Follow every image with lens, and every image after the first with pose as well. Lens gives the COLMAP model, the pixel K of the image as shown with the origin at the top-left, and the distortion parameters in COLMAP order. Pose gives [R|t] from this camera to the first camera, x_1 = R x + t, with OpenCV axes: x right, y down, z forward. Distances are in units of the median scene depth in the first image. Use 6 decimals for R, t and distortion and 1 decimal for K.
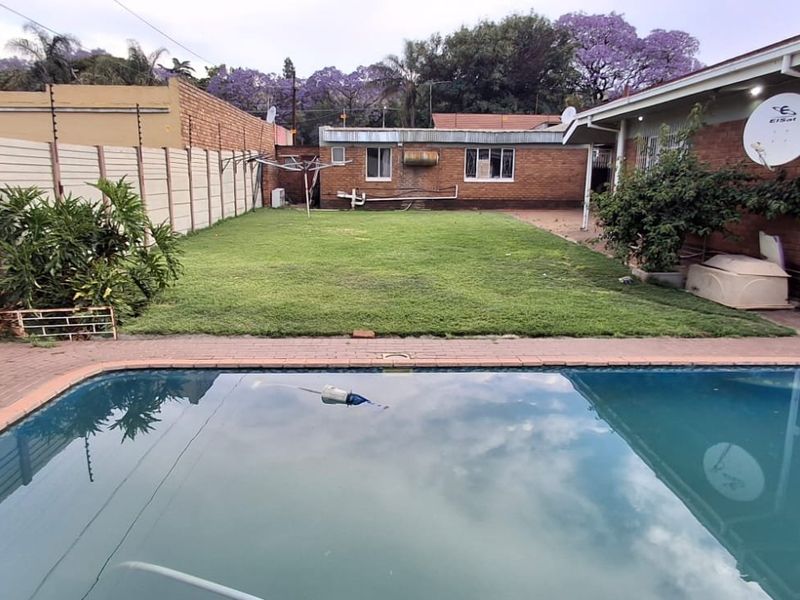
lens RADIAL K [[598.1, 0, 401.4], [0, 598.1, 301.4], [0, 0, 1]] dist [-0.012904, 0.018606]
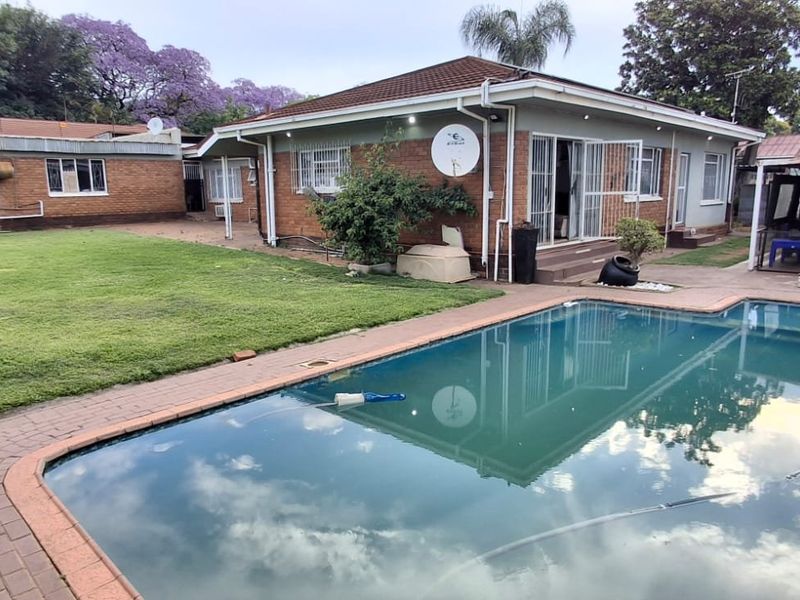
lens RADIAL K [[598.1, 0, 411.3], [0, 598.1, 286.9], [0, 0, 1]] dist [-0.012904, 0.018606]
pose [[0.715266, -0.133390, 0.686004, -0.129914], [0.161124, 0.986646, 0.023851, -0.008019], [-0.680025, 0.093472, 0.727206, 0.029514]]
